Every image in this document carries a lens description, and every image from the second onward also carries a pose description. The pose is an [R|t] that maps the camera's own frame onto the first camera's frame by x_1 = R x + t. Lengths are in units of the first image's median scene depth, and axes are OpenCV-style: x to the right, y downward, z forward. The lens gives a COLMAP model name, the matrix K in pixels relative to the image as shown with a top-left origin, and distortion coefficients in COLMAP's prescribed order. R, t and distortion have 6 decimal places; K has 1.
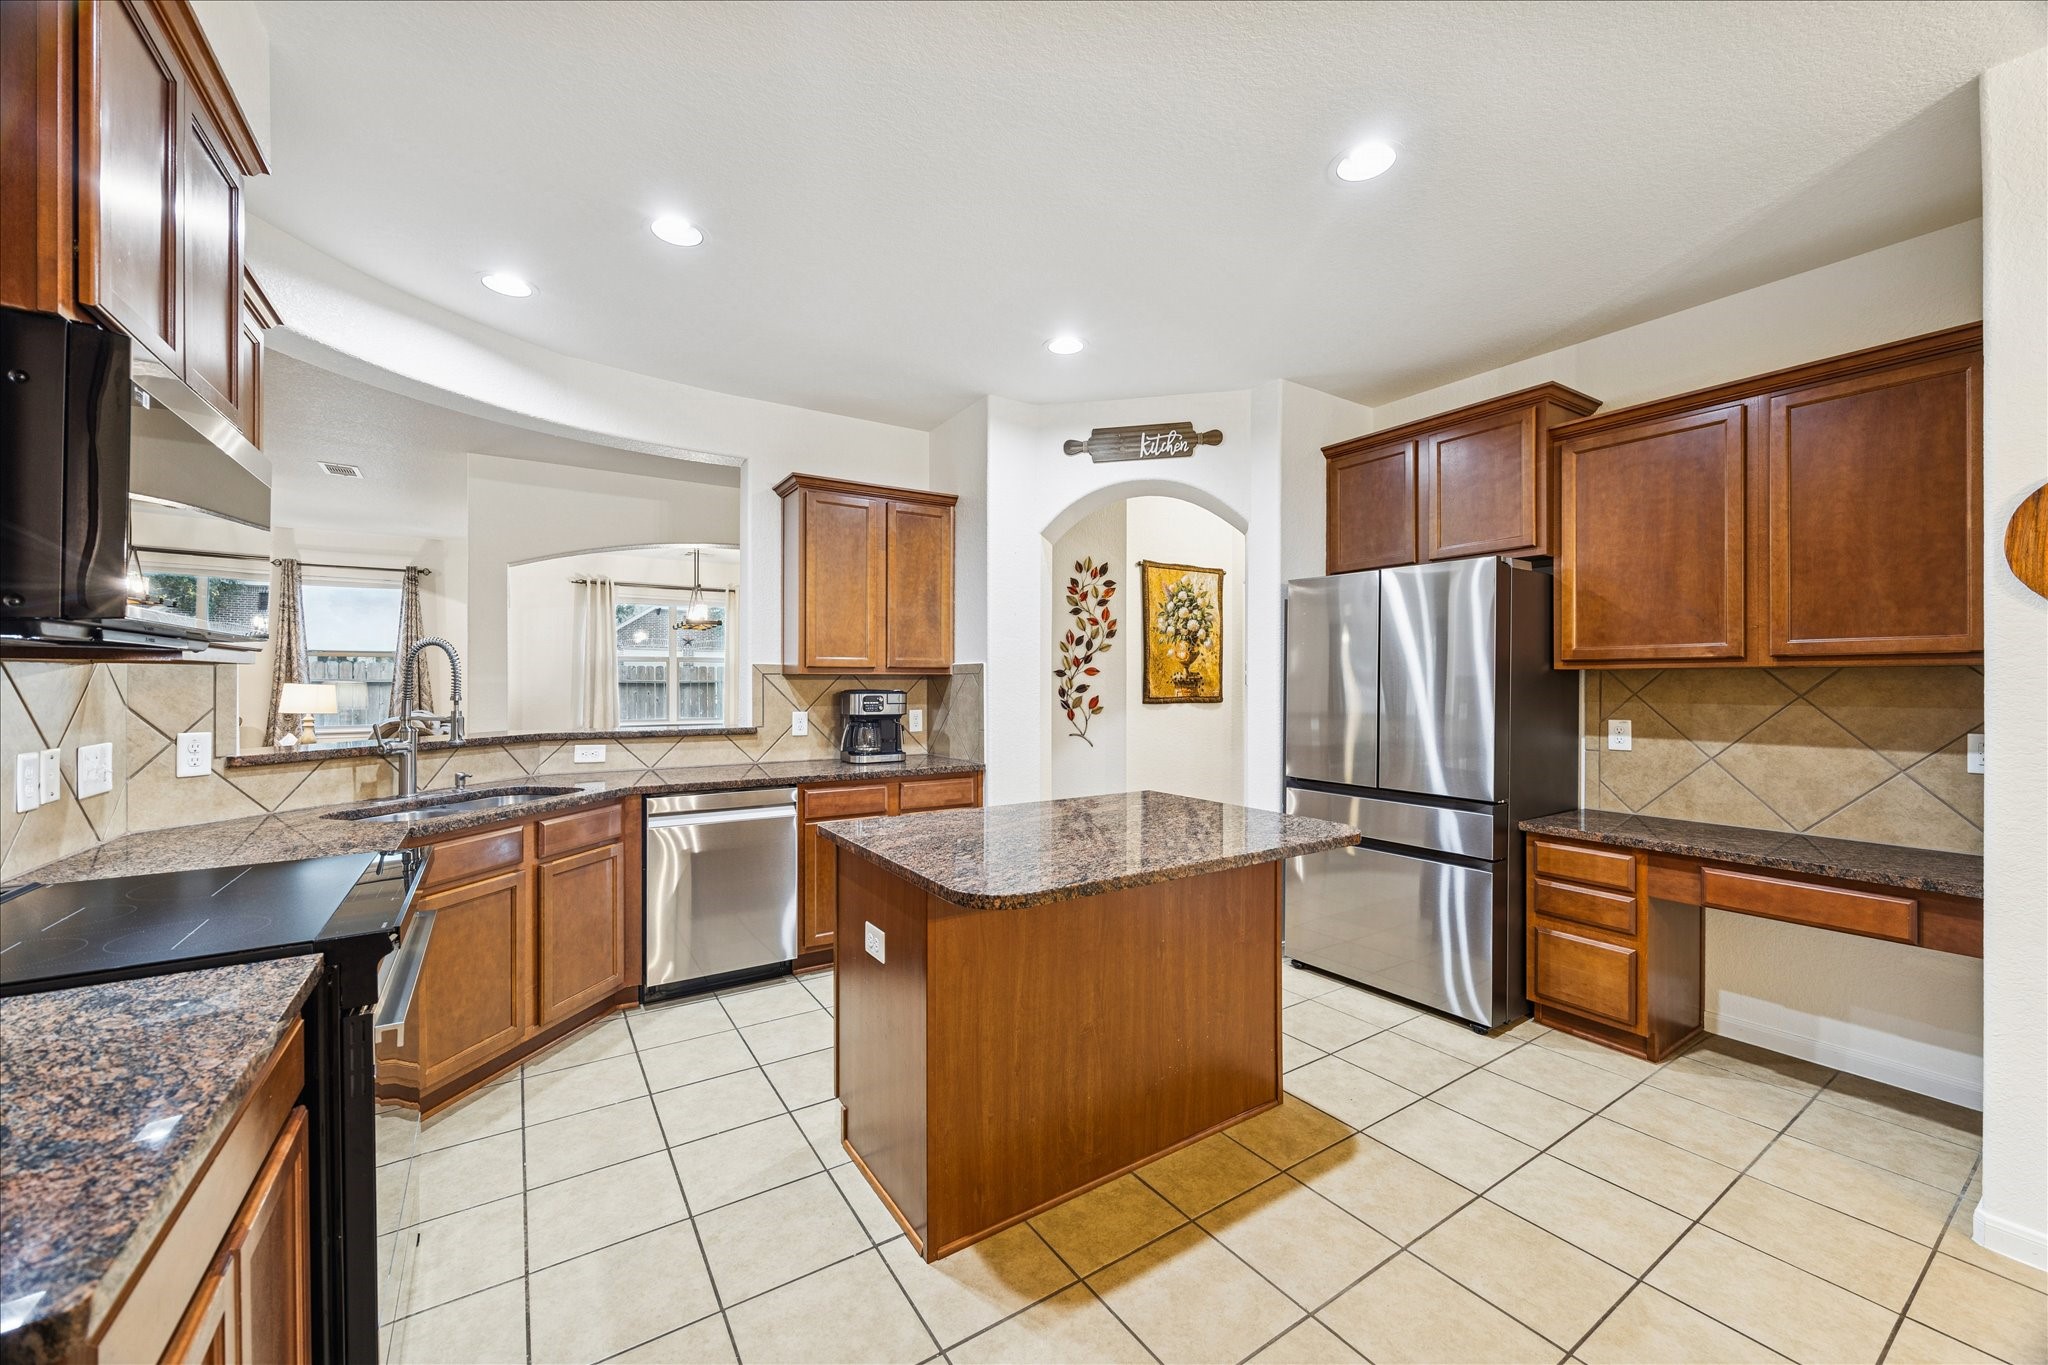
lens RADIAL K [[788.0, 0, 1031.7], [0, 788.0, 683.7], [0, 0, 1]] dist [-0.000597, 0.000189]
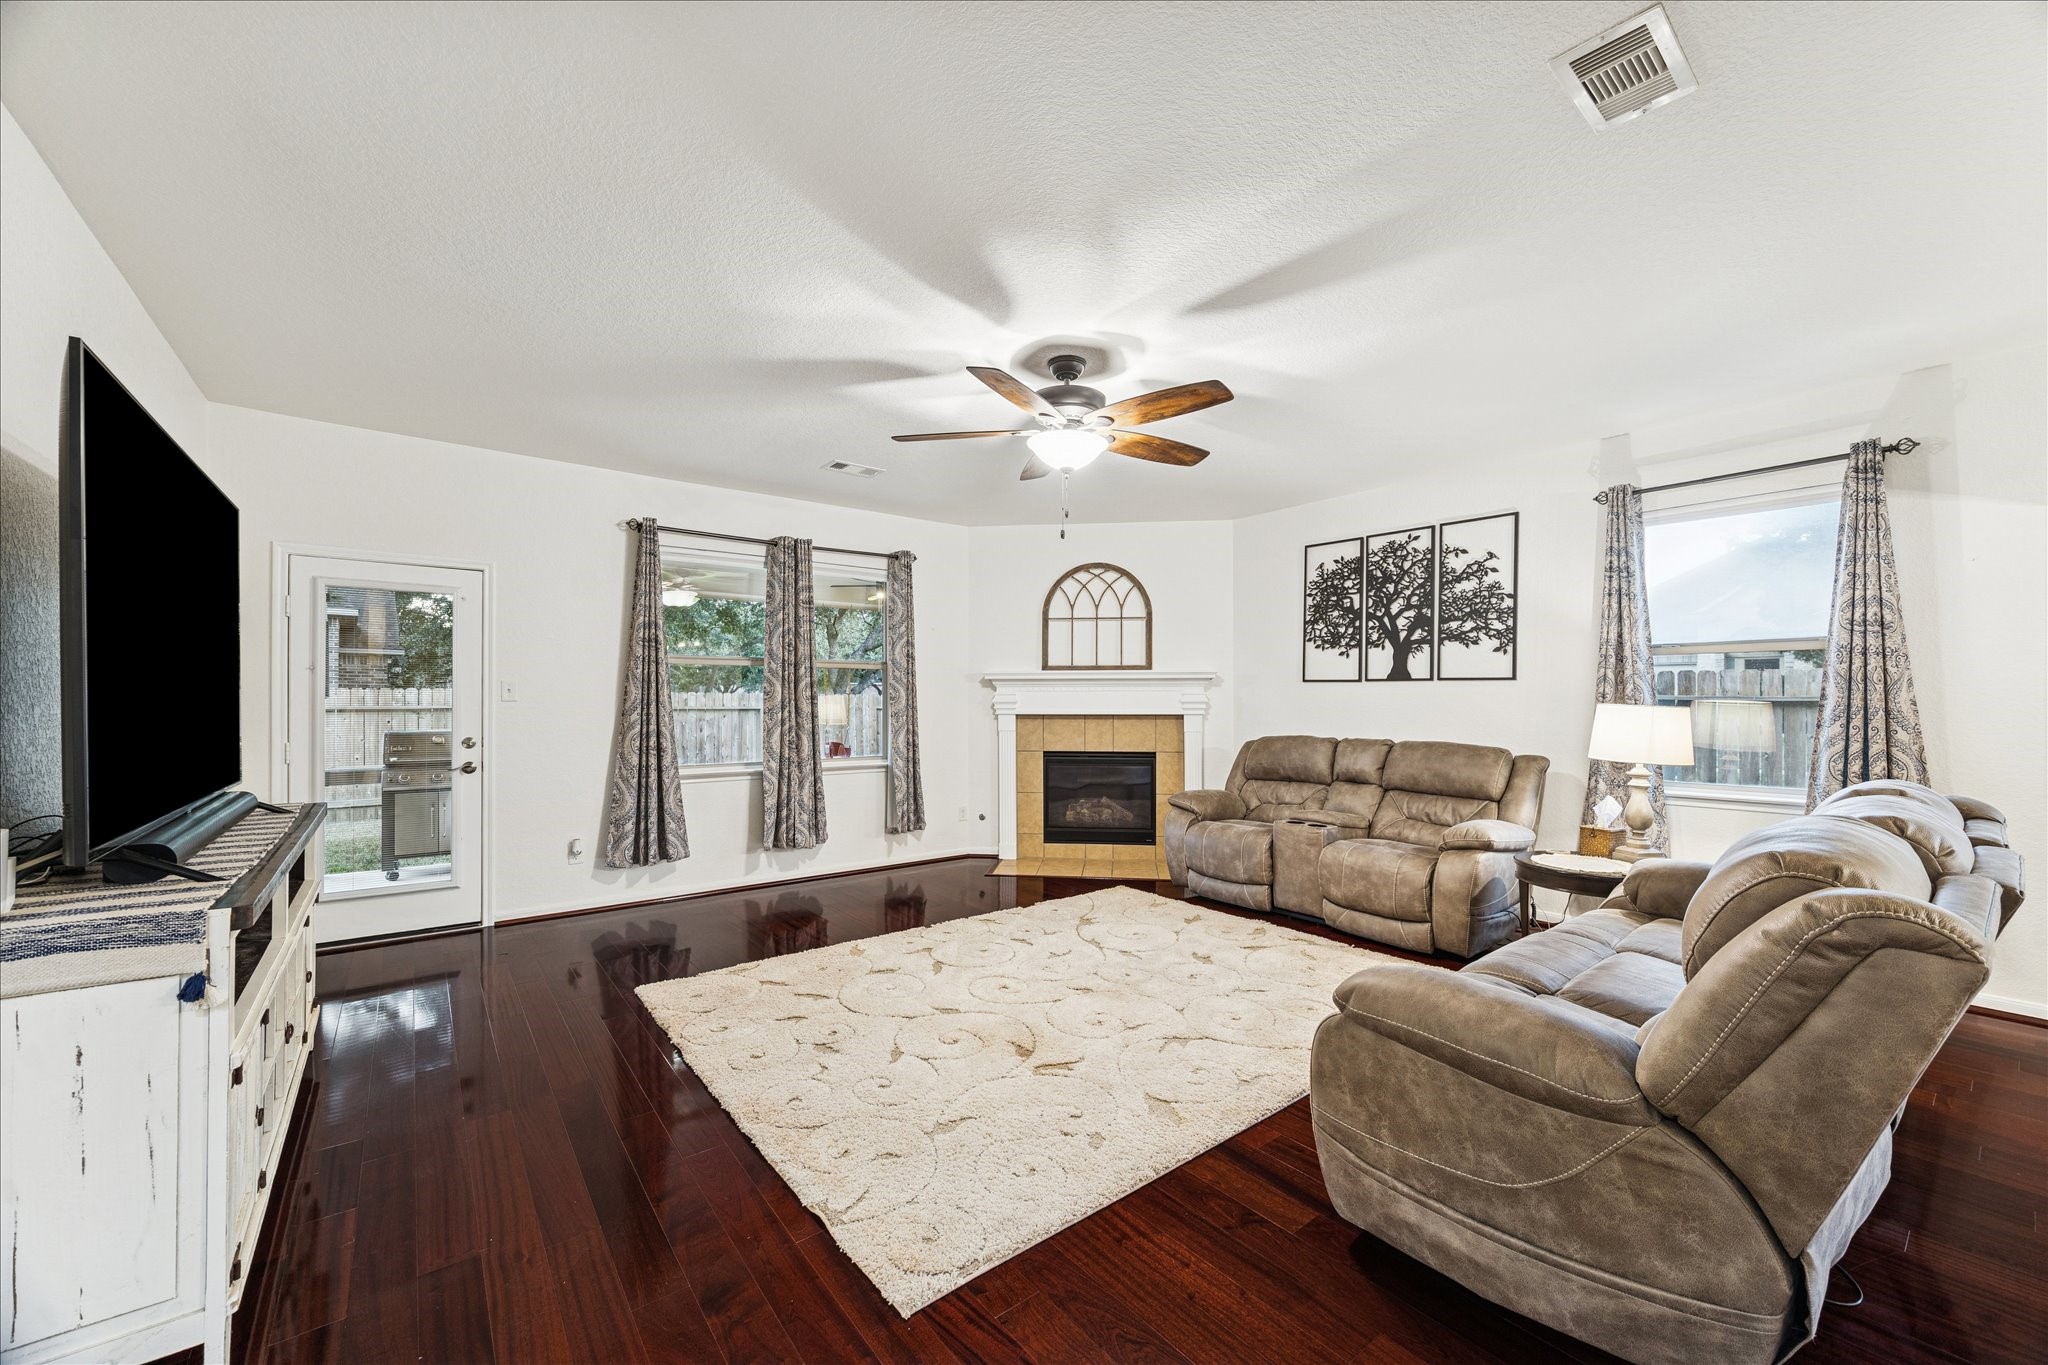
lens RADIAL K [[788.0, 0, 1028.1], [0, 788.0, 695.1], [0, 0, 1]] dist [-0.000597, 0.000189]
pose [[0.082285, -0.001813, -0.996607, -0.391810], [0.000850, 0.999998, -0.001749, -0.005804], [0.996608, -0.000703, 0.082286, 0.503163]]
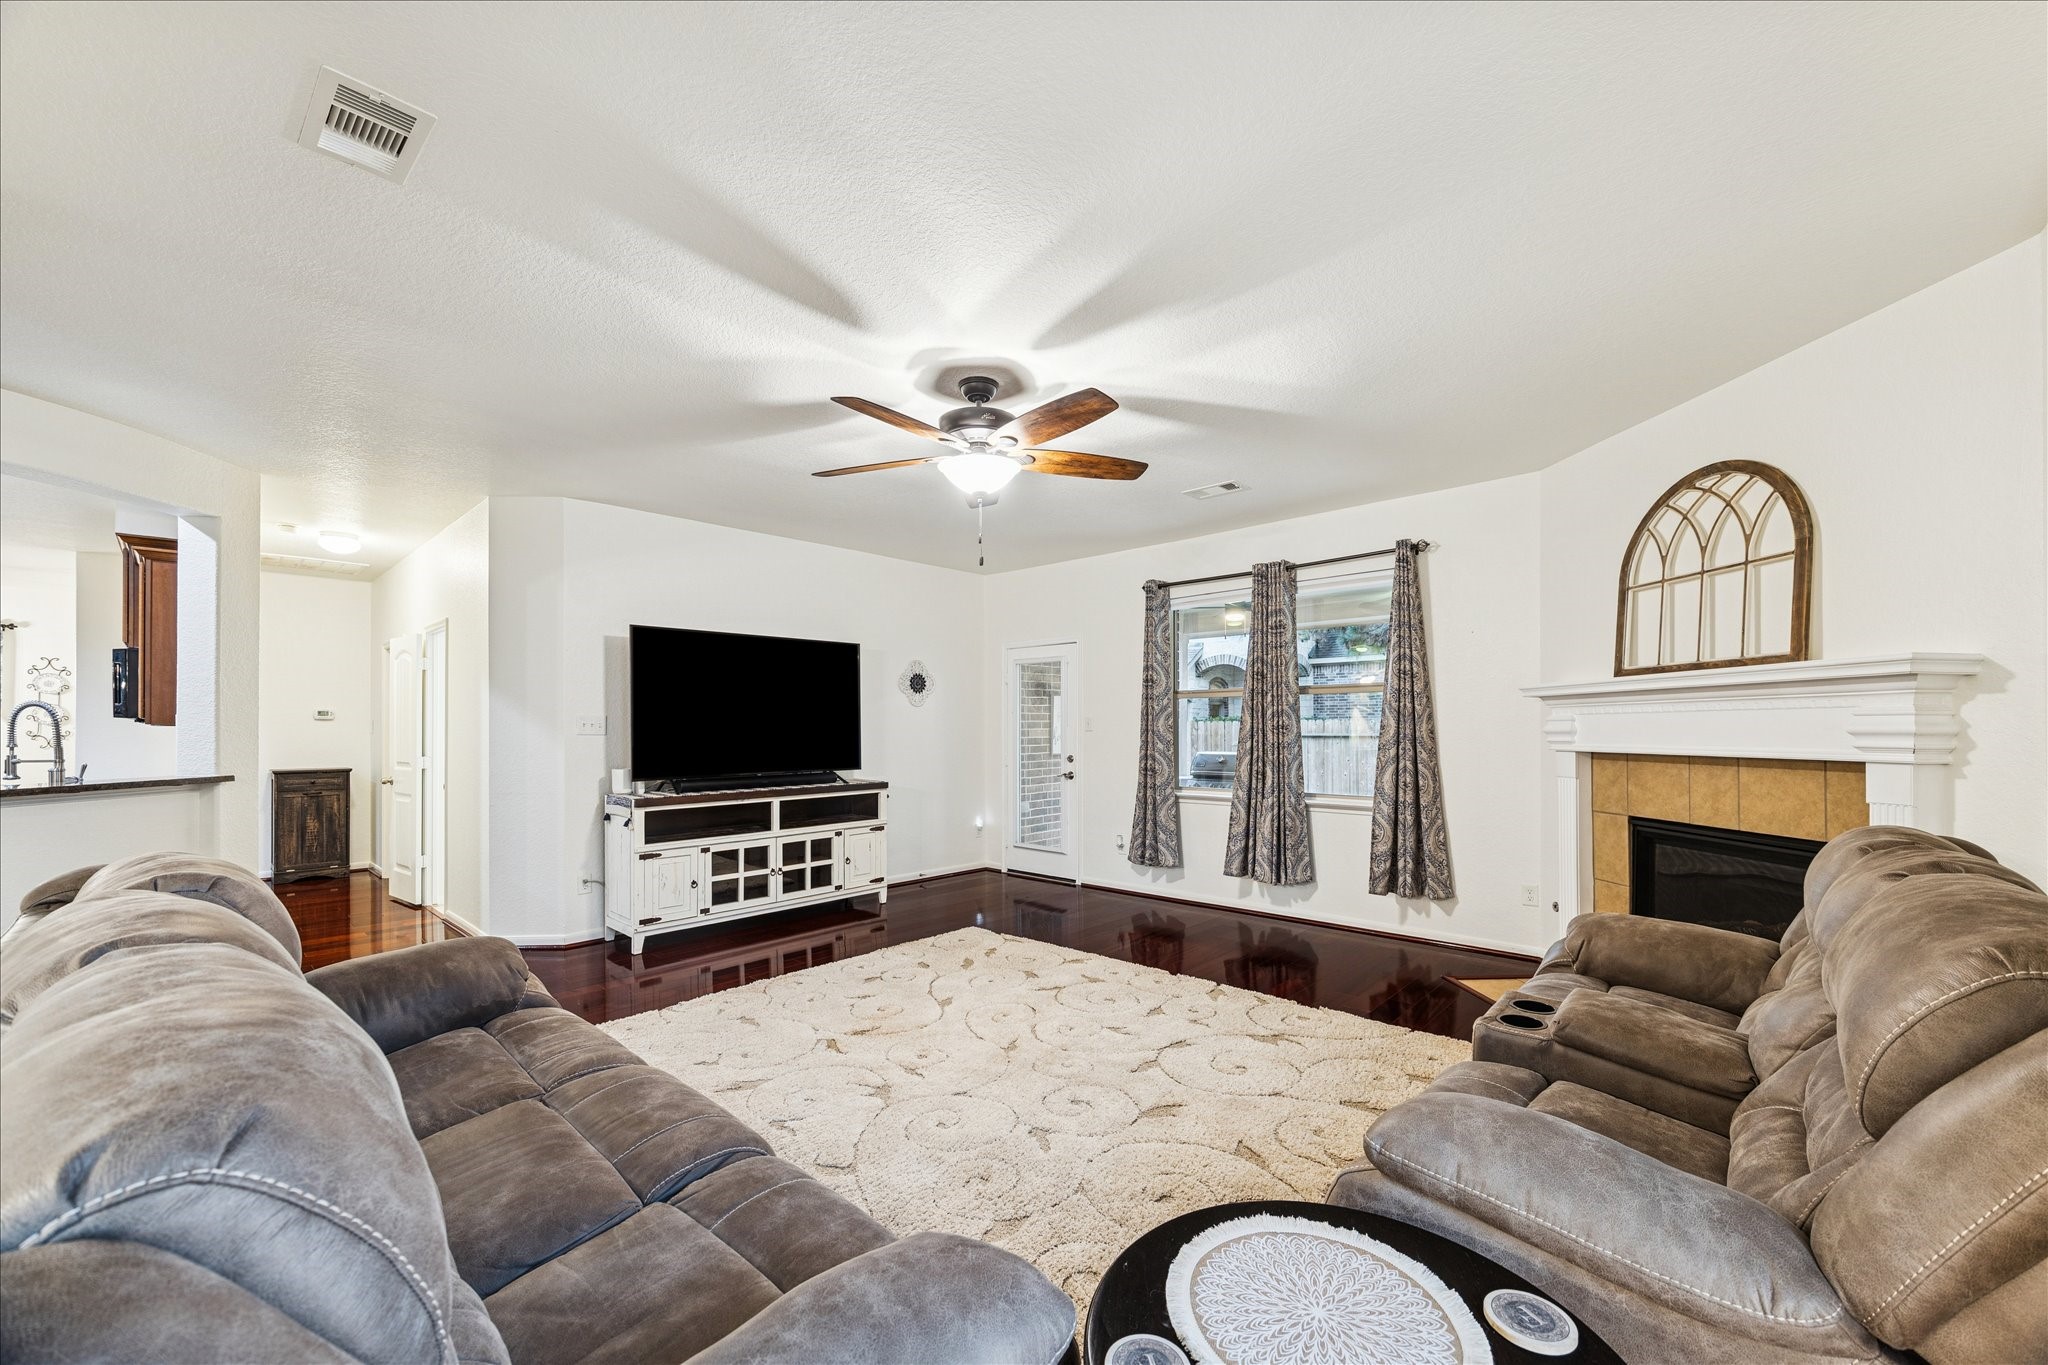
lens RADIAL K [[788.0, 0, 1018.8], [0, 788.0, 713.9], [0, 0, 1]] dist [-0.000597, 0.000189]
pose [[-0.969193, 0.001611, -0.246298, -1.285986], [0.006767, 0.999775, -0.020087, -0.000437], [0.246210, -0.021134, -0.968986, 1.711405]]
